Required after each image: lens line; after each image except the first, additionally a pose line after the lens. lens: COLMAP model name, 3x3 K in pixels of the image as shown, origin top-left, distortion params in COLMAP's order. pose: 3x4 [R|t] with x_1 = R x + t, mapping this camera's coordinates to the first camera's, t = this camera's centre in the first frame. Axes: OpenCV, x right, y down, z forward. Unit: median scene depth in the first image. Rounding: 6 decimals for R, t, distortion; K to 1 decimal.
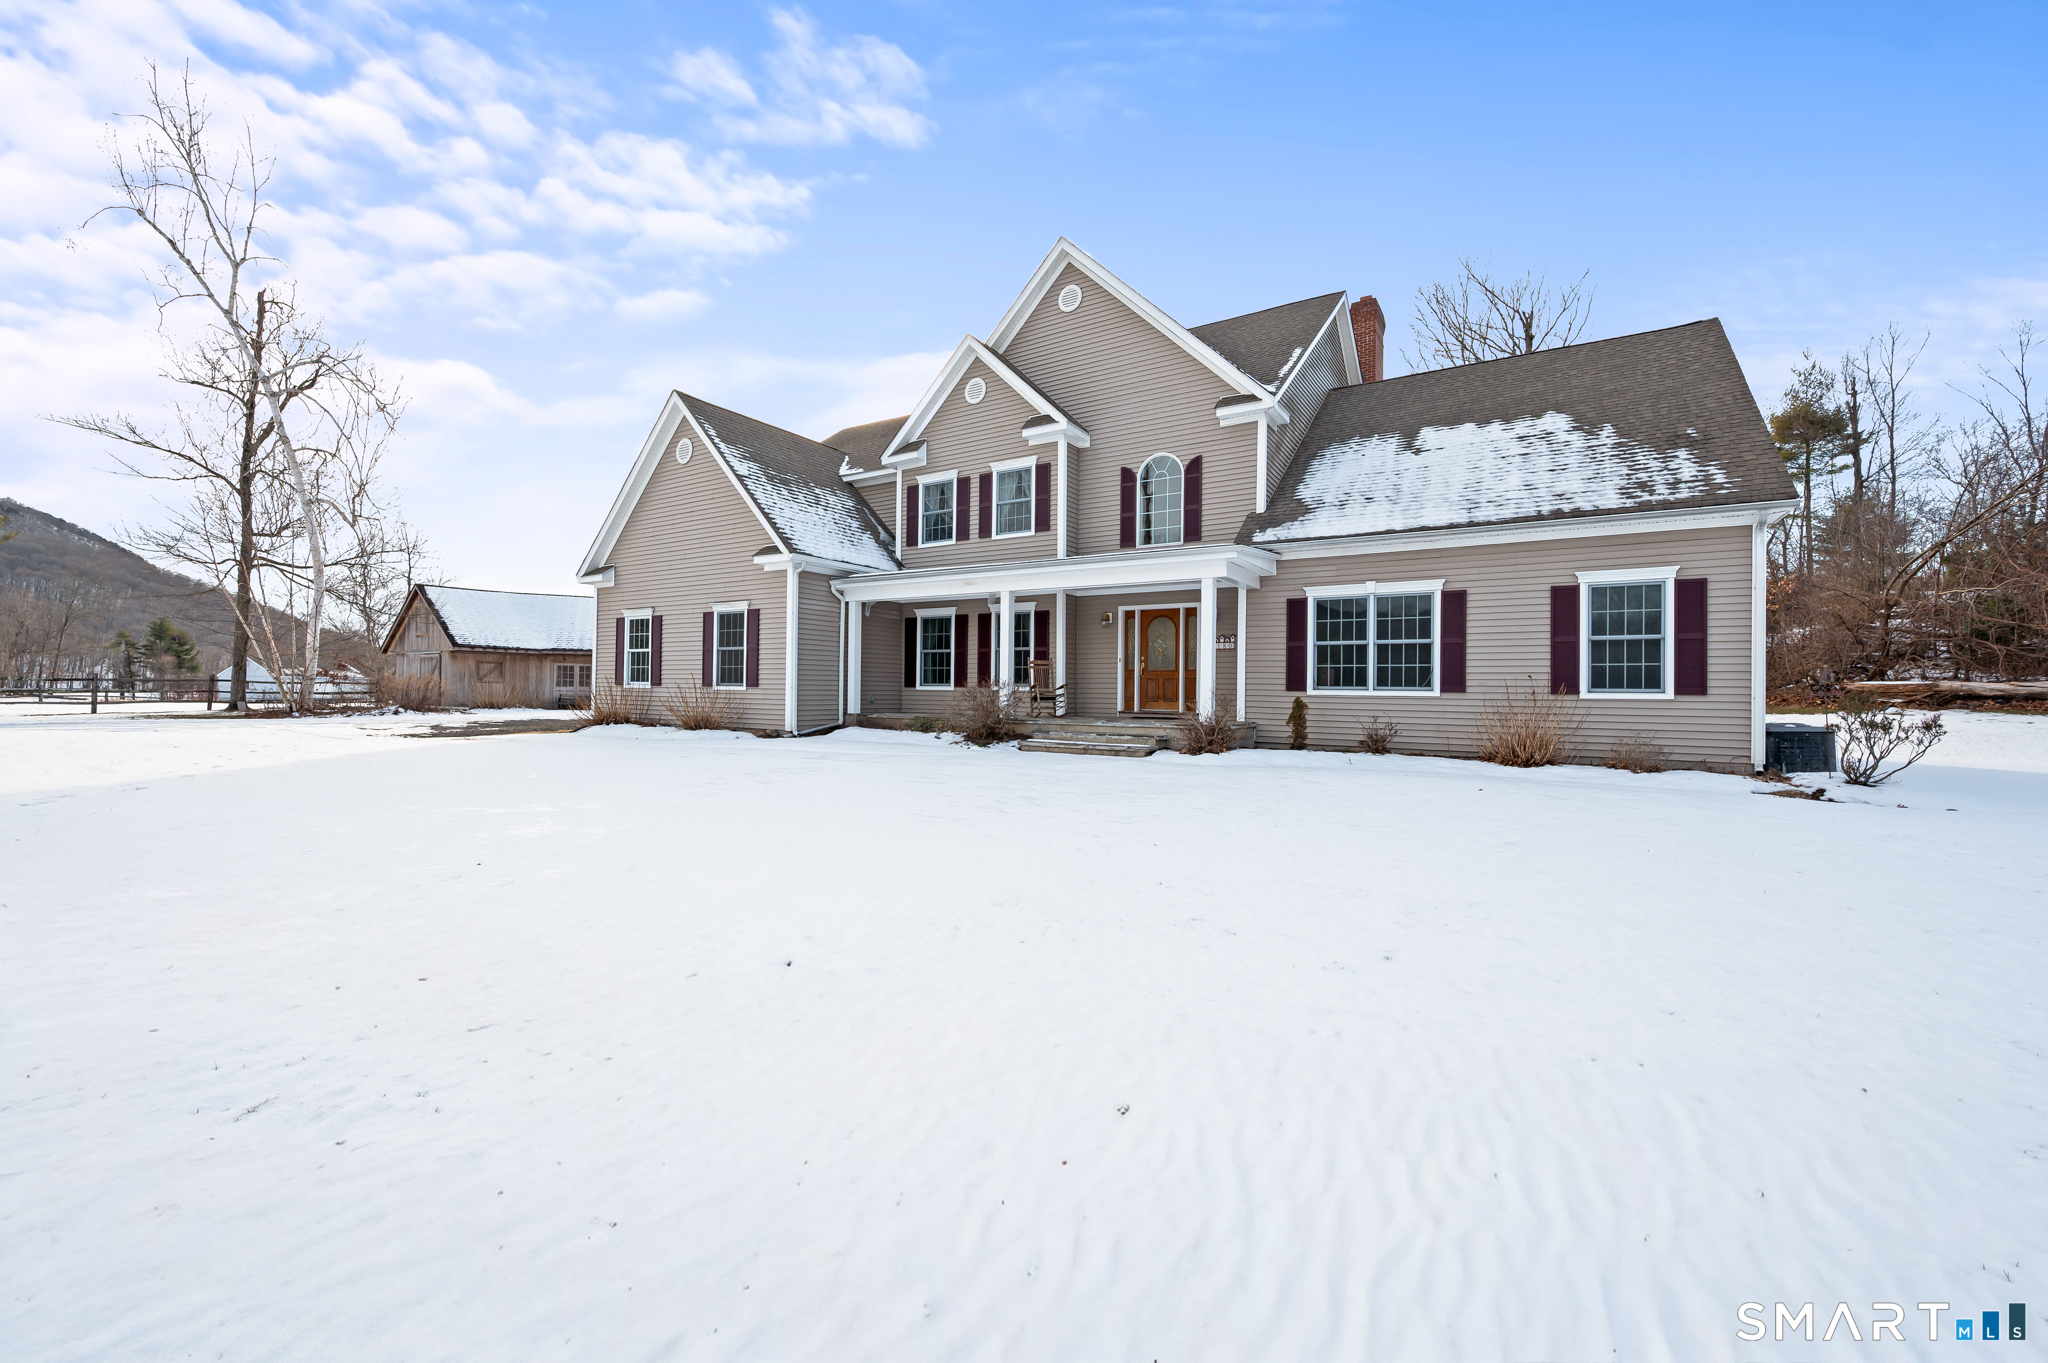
lens RADIAL K [[828.9, 0, 1028.5], [0, 828.9, 685.3], [0, 0, 1]] dist [0.000820, 0.000093]
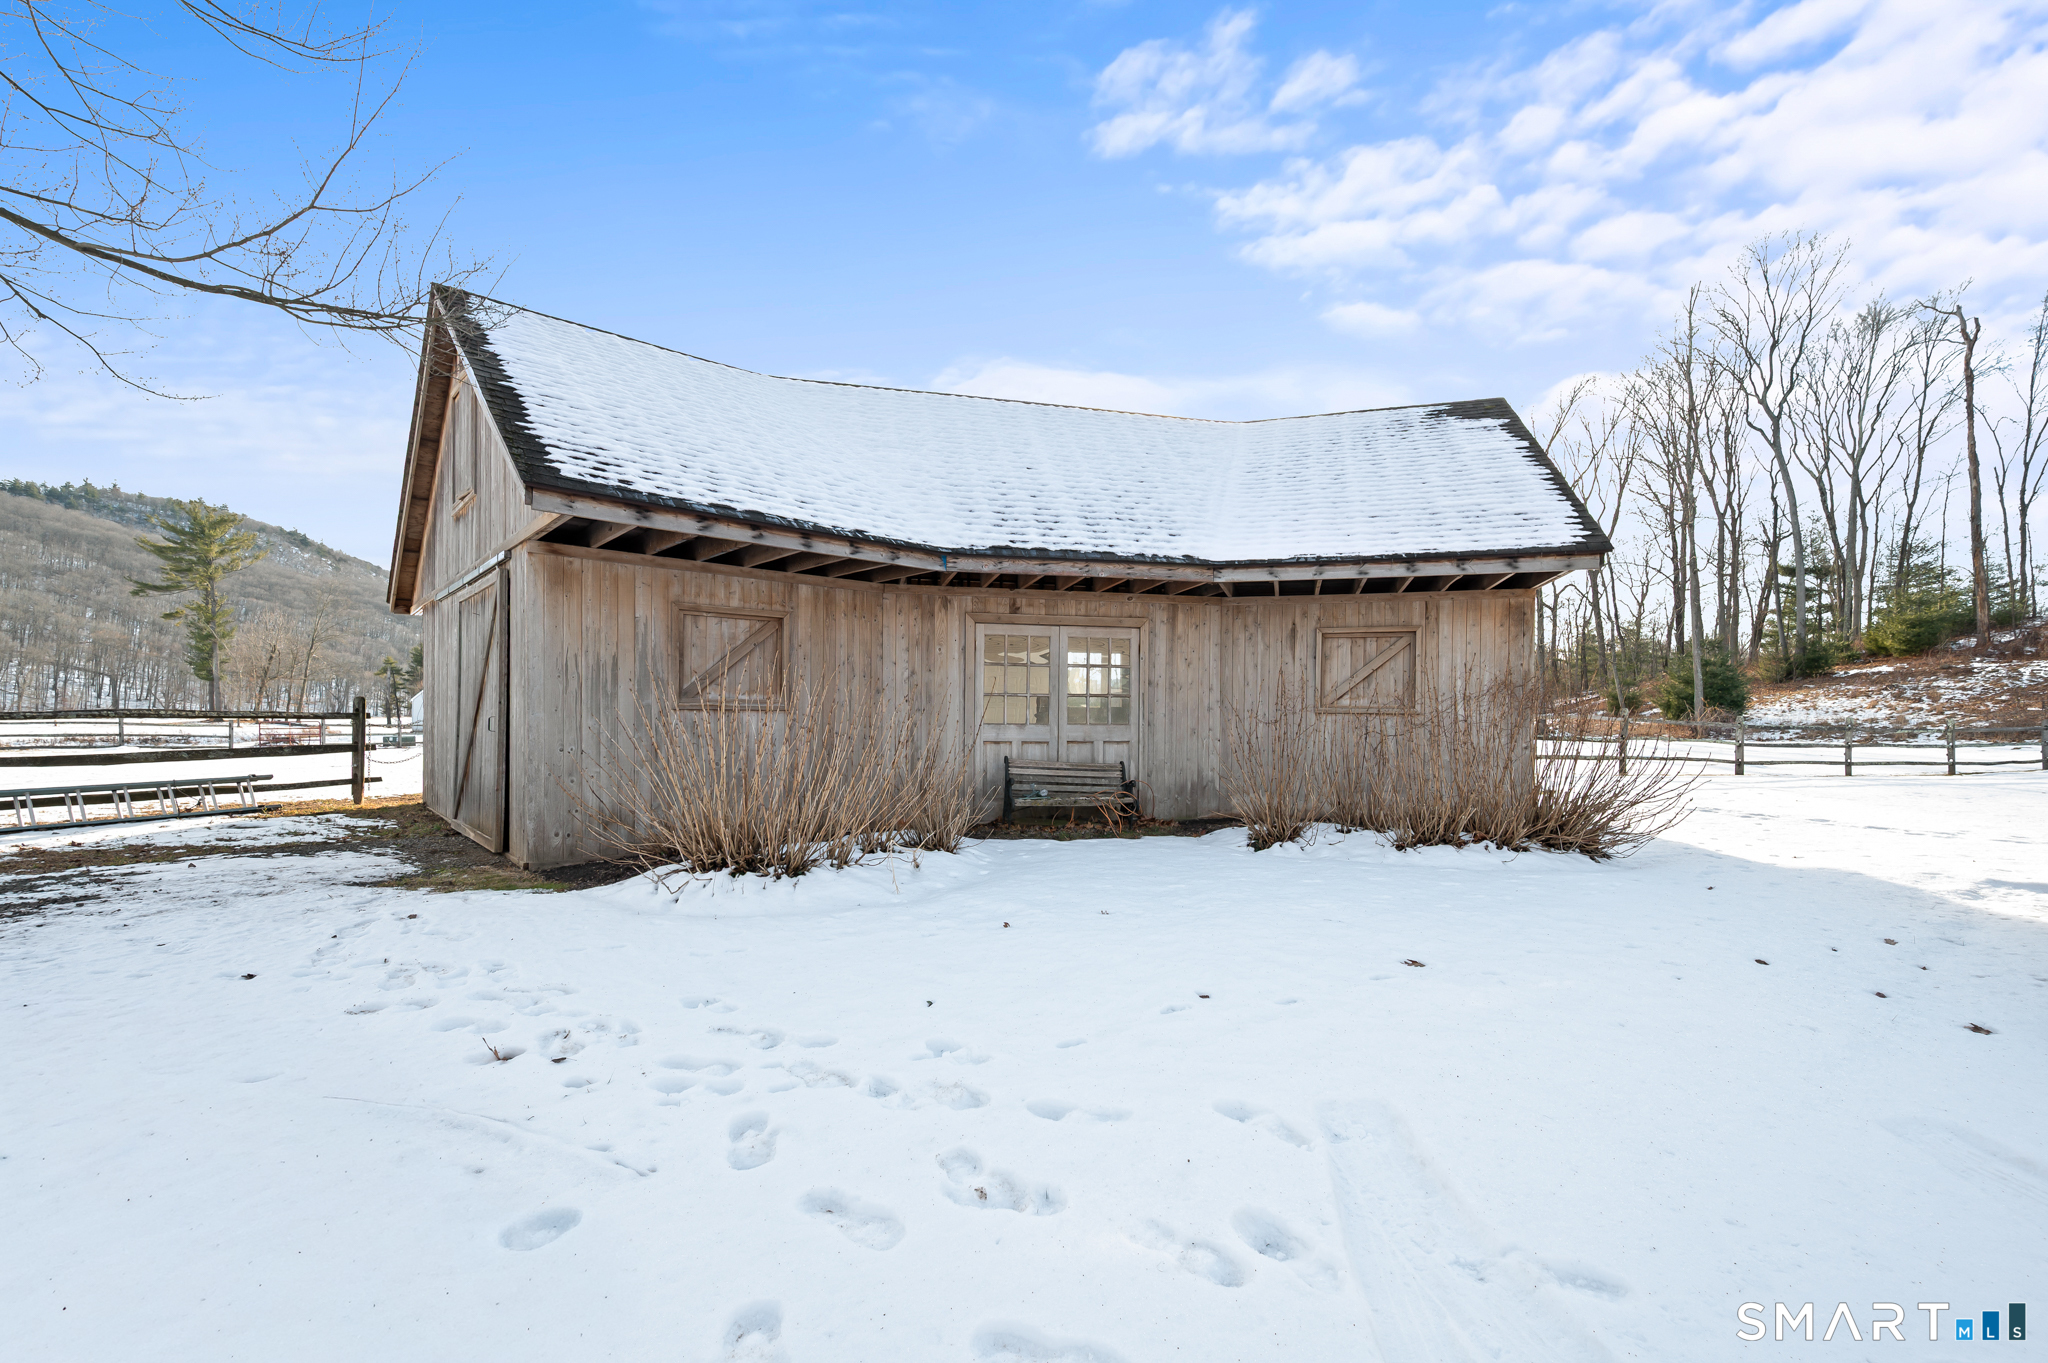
lens RADIAL K [[828.9, 0, 1021.0], [0, 828.9, 691.3], [0, 0, 1]] dist [0.000820, 0.000093]
pose [[0.975583, -0.017867, -0.218904, -0.523649], [0.015684, 0.999808, -0.011706, -0.004497], [0.219071, 0.007987, 0.975676, 0.798222]]
